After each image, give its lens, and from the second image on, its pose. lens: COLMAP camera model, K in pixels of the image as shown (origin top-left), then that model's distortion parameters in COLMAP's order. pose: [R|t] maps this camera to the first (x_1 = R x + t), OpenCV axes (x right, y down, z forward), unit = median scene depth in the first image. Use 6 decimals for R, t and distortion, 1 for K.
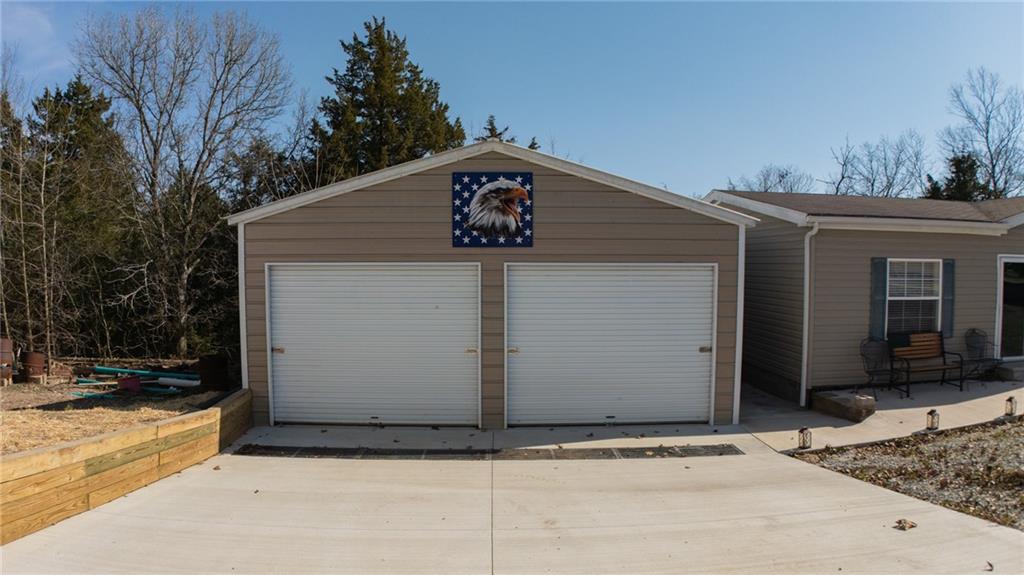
lens RADIAL K [[637.6, 0, 512.0], [0, 637.6, 287.5], [0, 0, 1]] dist [-0.171000, 0.006309]
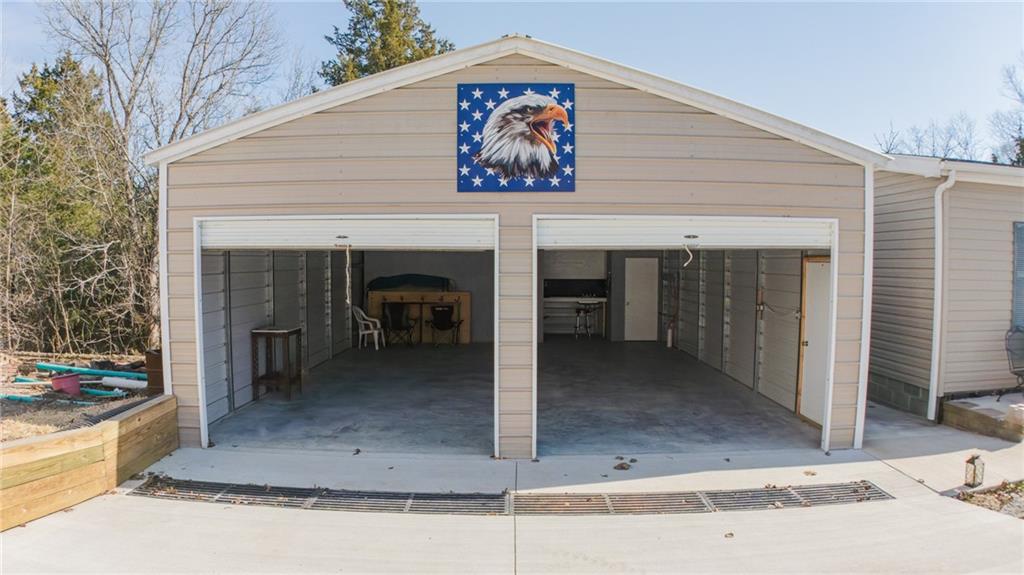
lens RADIAL K [[637.6, 0, 512.0], [0, 637.6, 287.5], [0, 0, 1]] dist [-0.171000, 0.006309]
pose [[0.999452, 0.002721, -0.032990, -0.011975], [-0.002690, 0.999996, 0.001004, 0.038522], [0.032993, -0.000914, 0.999455, 0.320262]]
